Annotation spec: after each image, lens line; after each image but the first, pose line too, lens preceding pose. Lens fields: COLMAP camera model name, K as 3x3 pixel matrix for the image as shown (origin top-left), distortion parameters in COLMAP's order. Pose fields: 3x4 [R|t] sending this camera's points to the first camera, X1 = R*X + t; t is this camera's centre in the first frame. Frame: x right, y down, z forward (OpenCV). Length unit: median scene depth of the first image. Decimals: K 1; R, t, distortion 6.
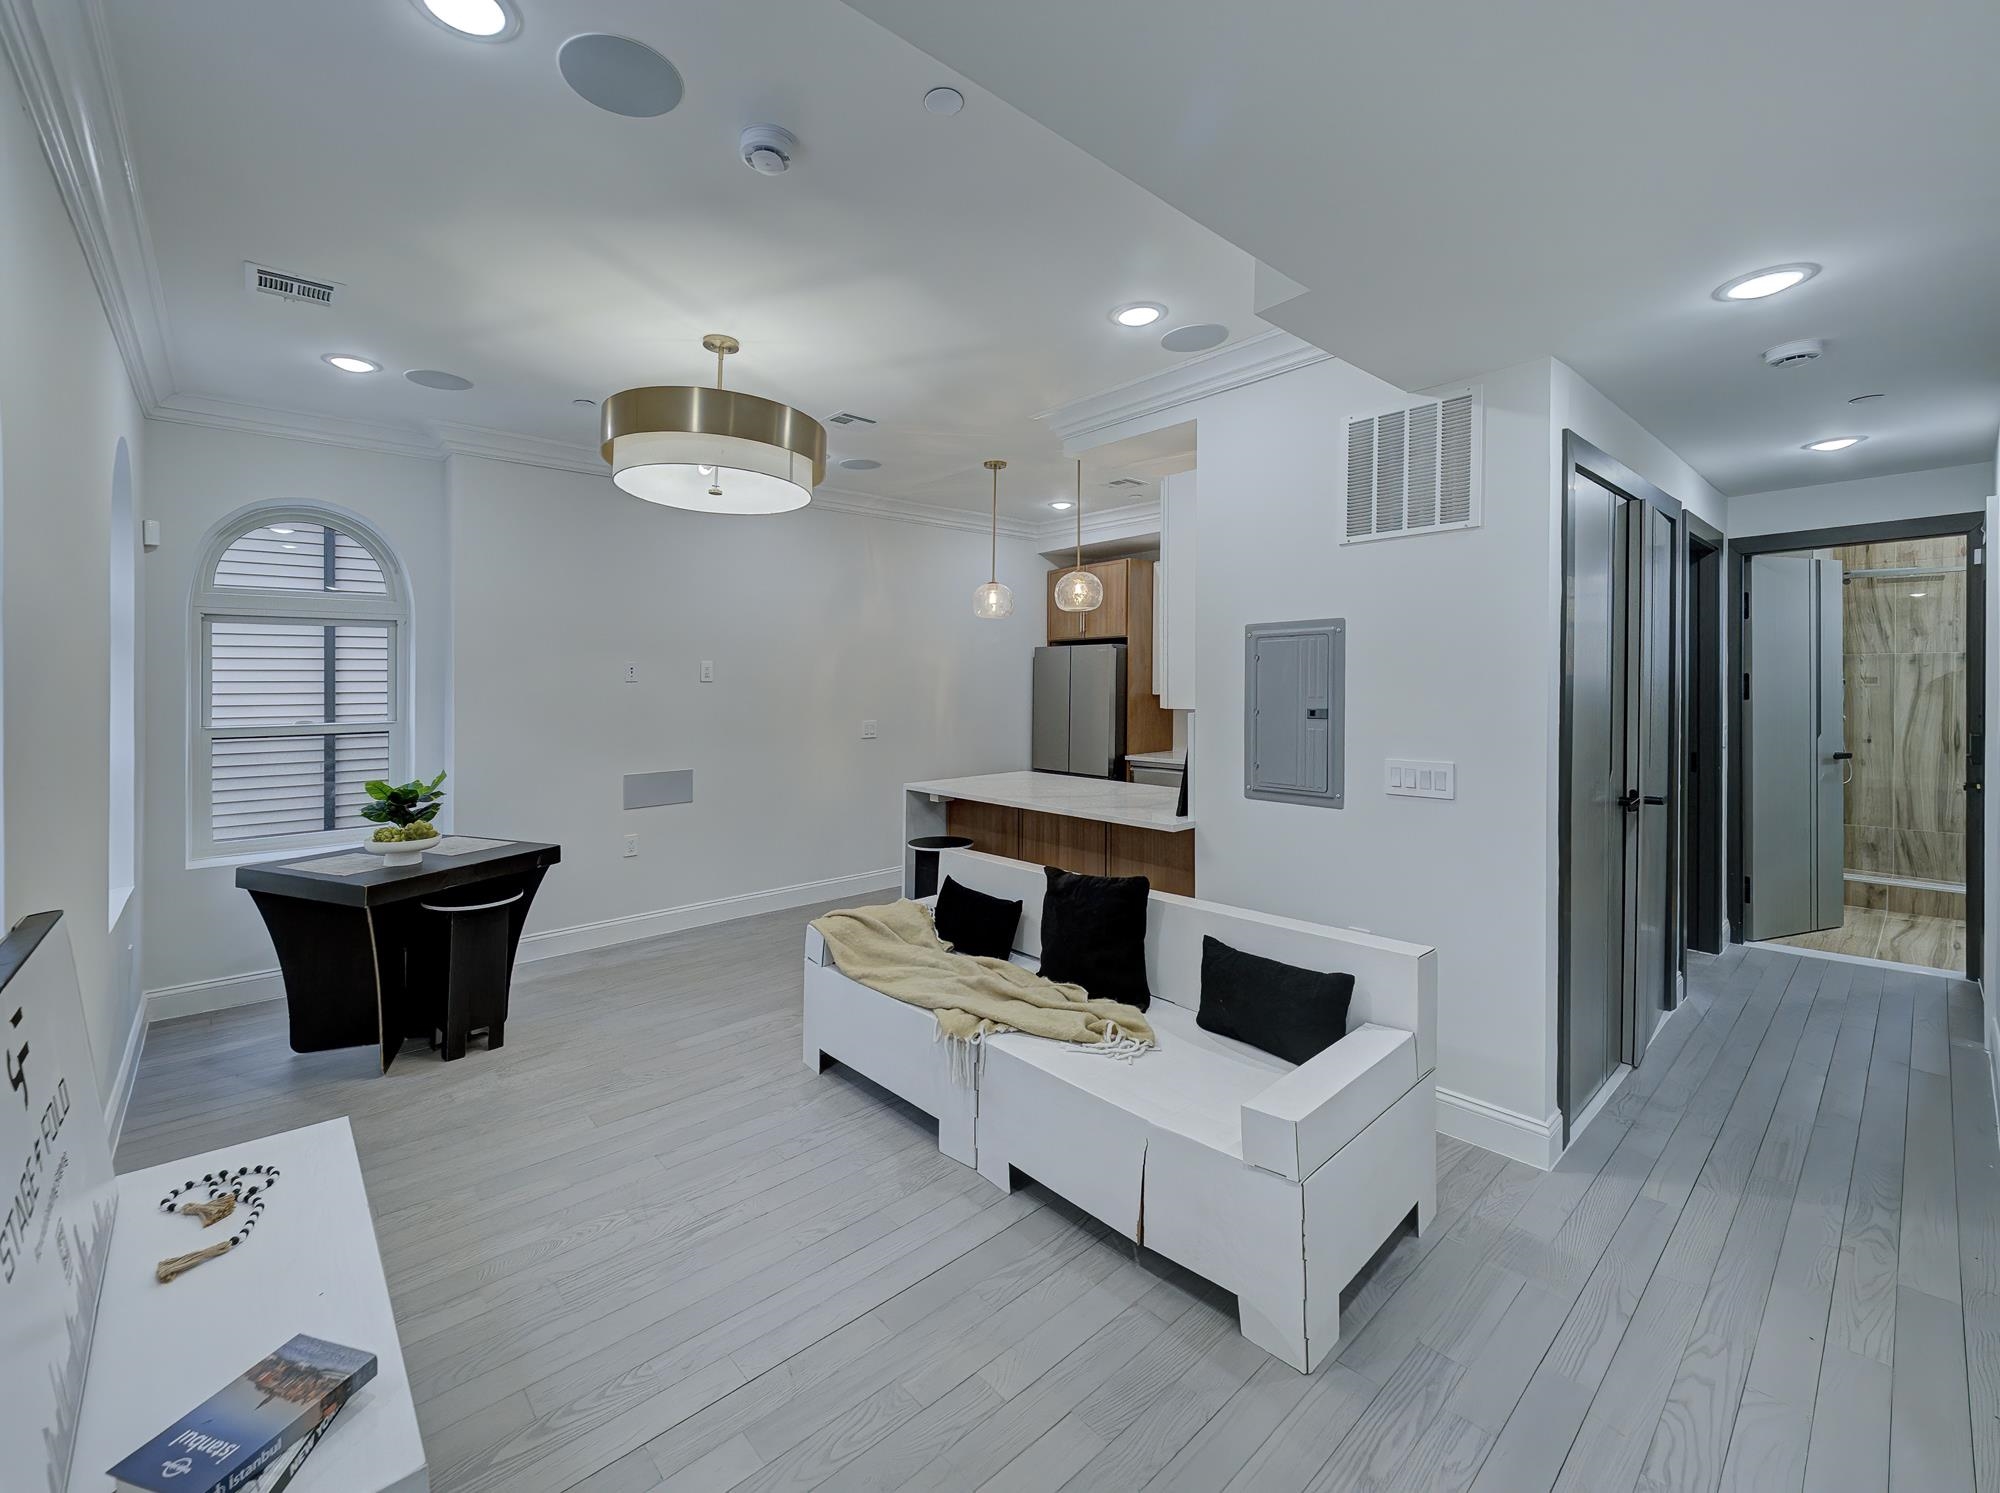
lens RADIAL K [[828.5, 0, 994.5], [0, 828.5, 686.7], [0, 0, 1]] dist [0.001220, -0.000563]
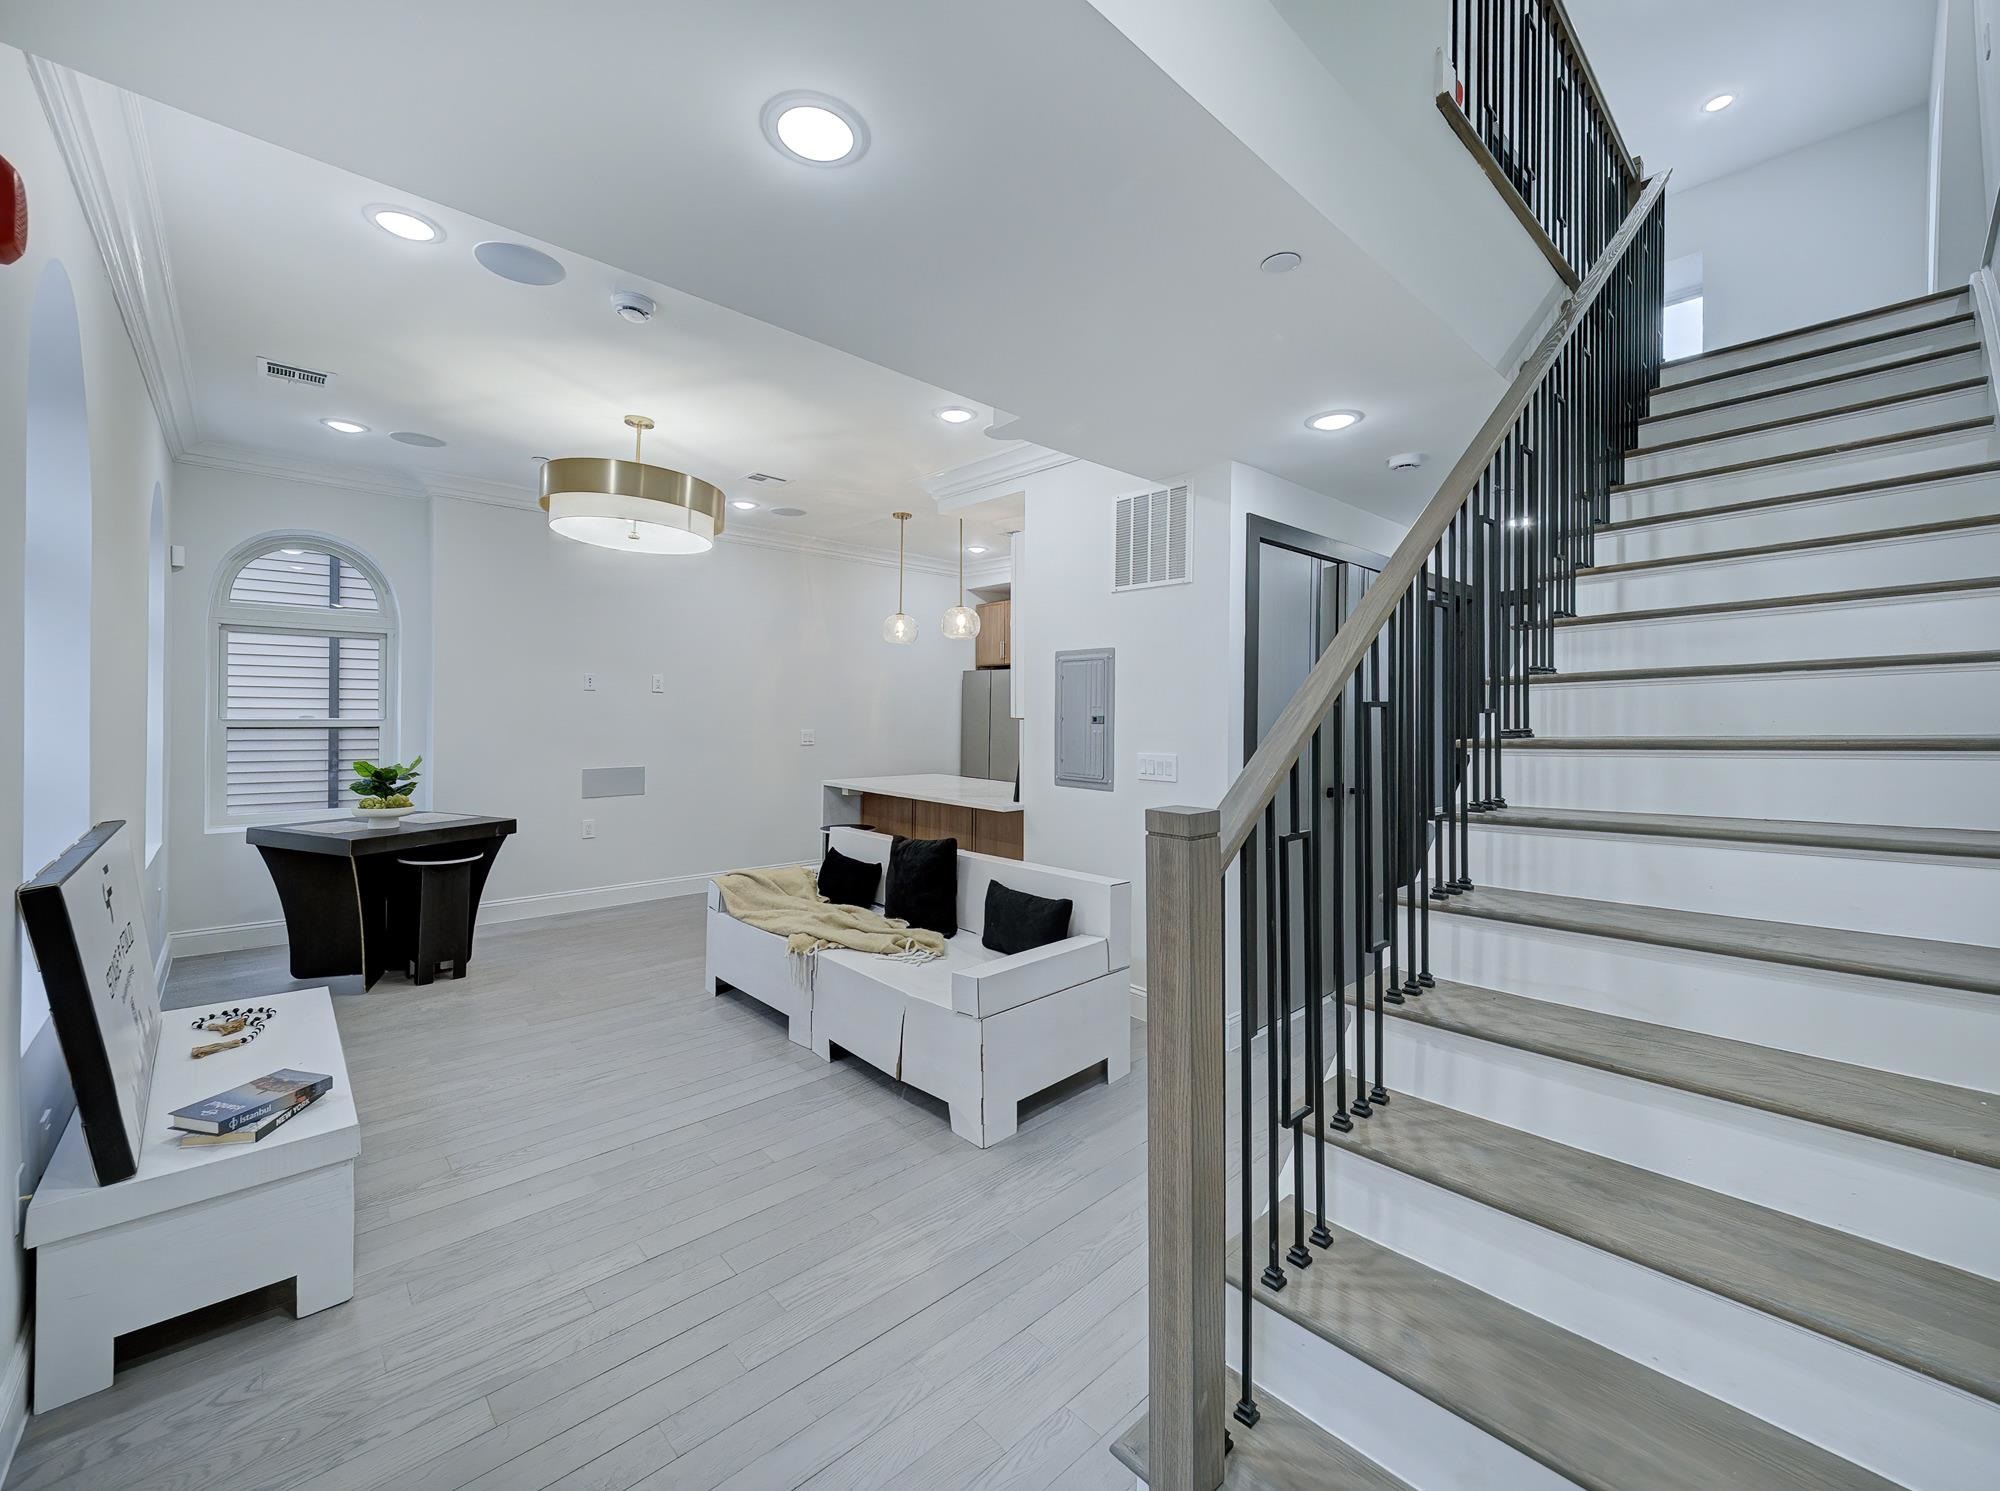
lens RADIAL K [[787.7, 0, 1031.3], [0, 787.7, 720.8], [0, 0, 1]] dist [-0.008232, -0.000137]
pose [[0.998771, 0.018767, 0.045868, 0.251701], [-0.019220, 0.999771, 0.009447, 0.026974], [-0.045681, -0.010317, 0.998903, -0.273534]]
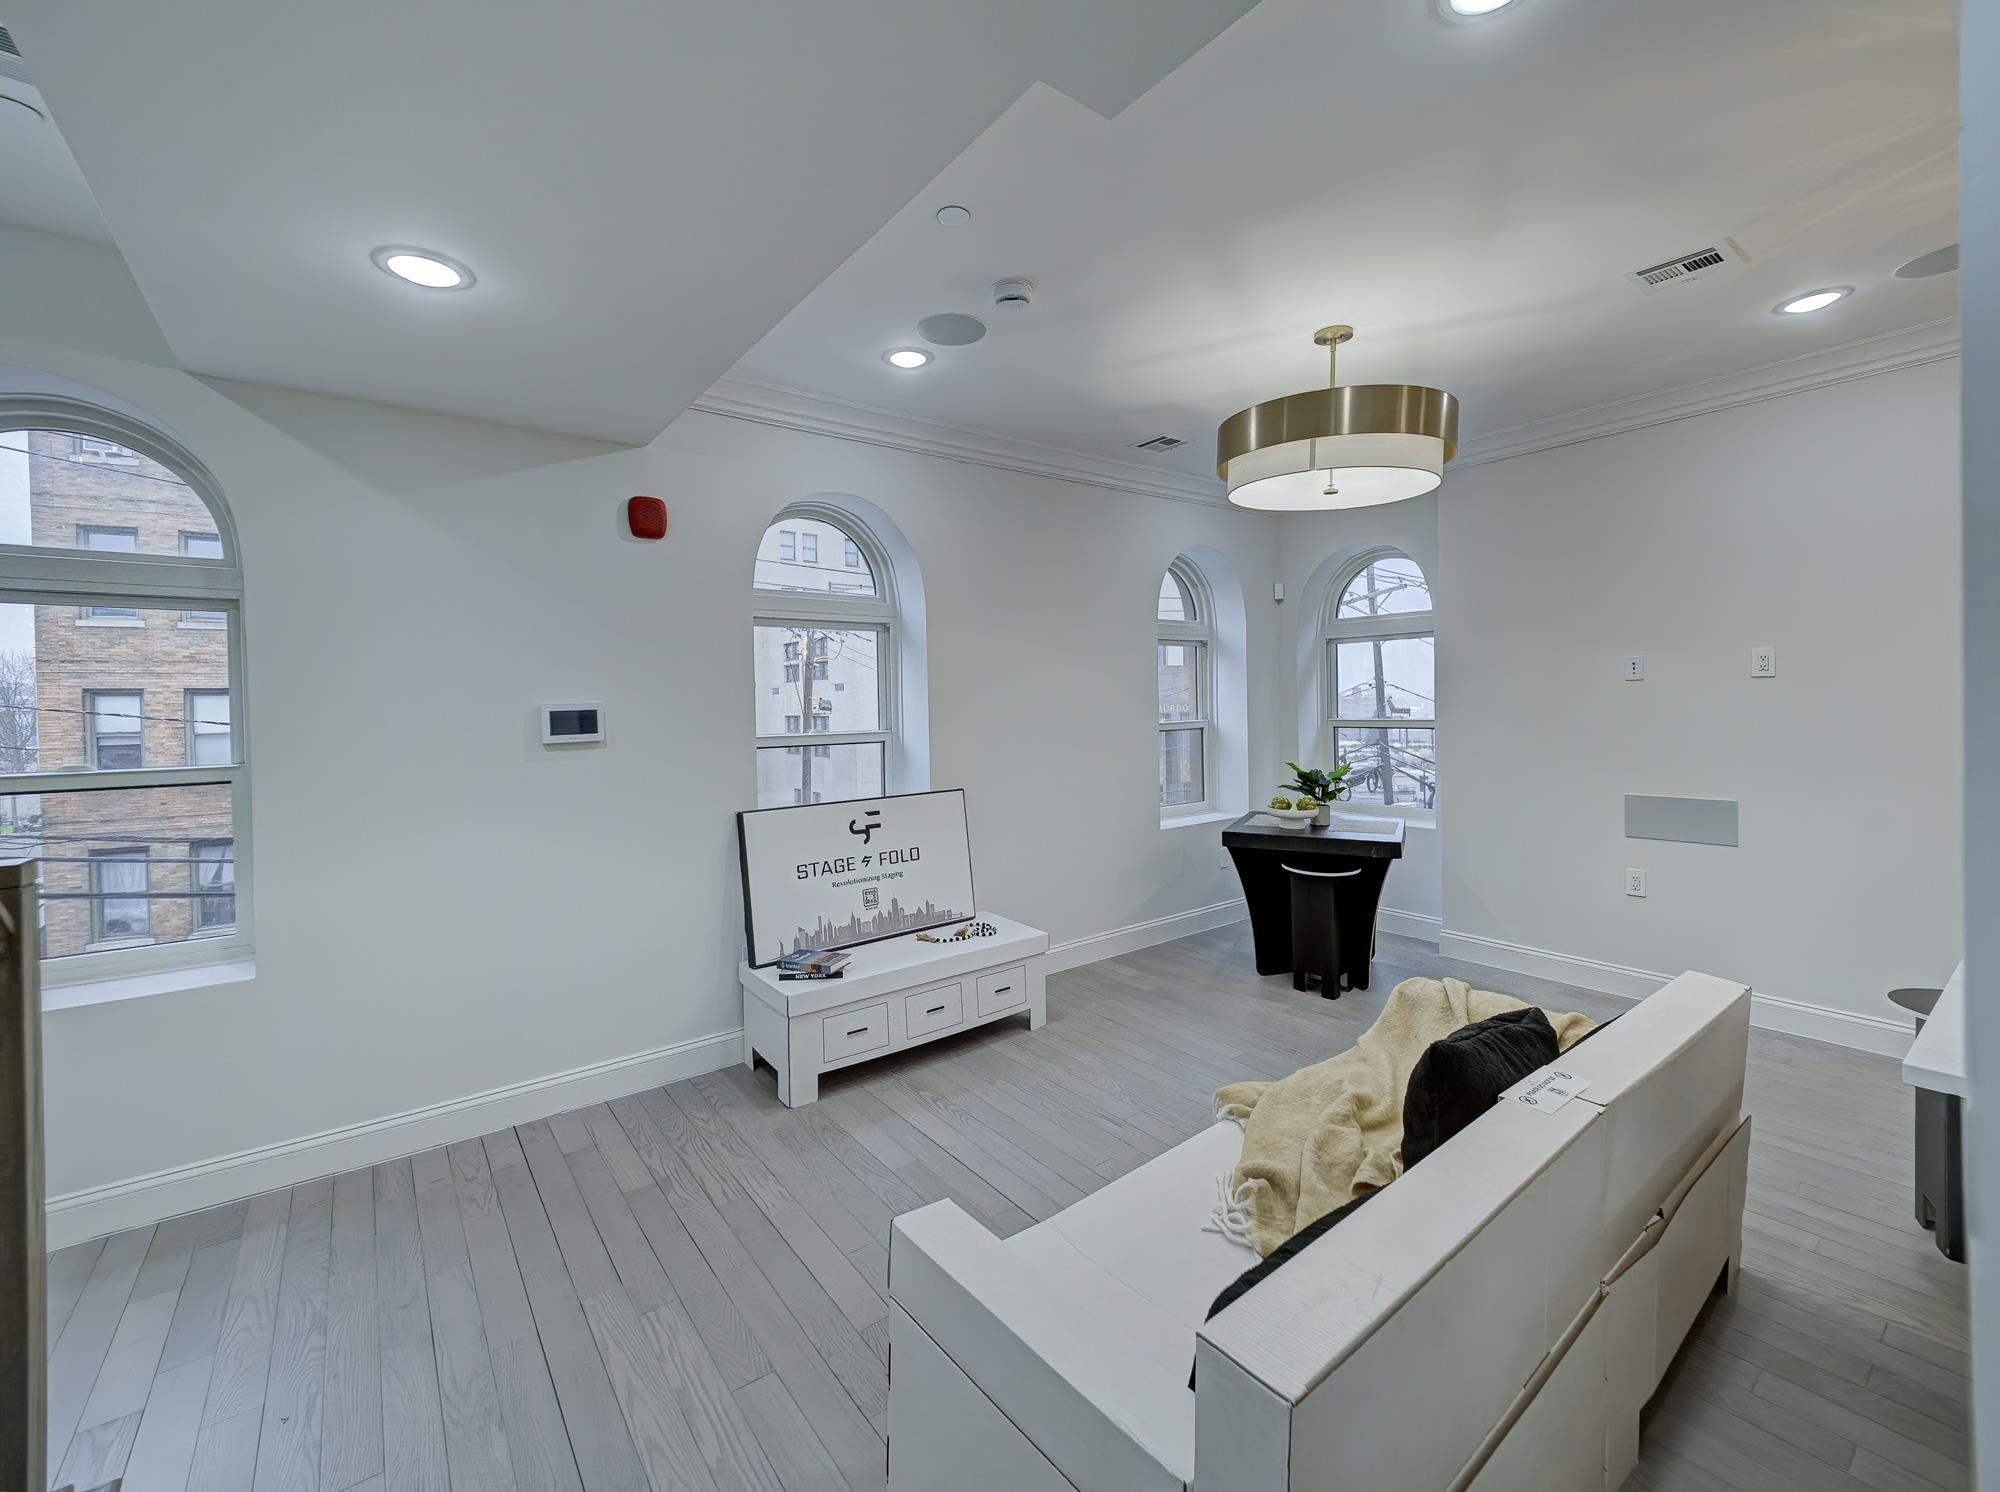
lens RADIAL K [[824.8, 0, 969.8], [0, 824.8, 719.3], [0, 0, 1]] dist [-0.000491, -0.000184]
pose [[-0.087384, 0.032373, -0.995649, 0.762237], [0.019904, 0.999329, 0.030746, -0.009744], [0.995976, -0.017130, -0.087970, 0.739980]]
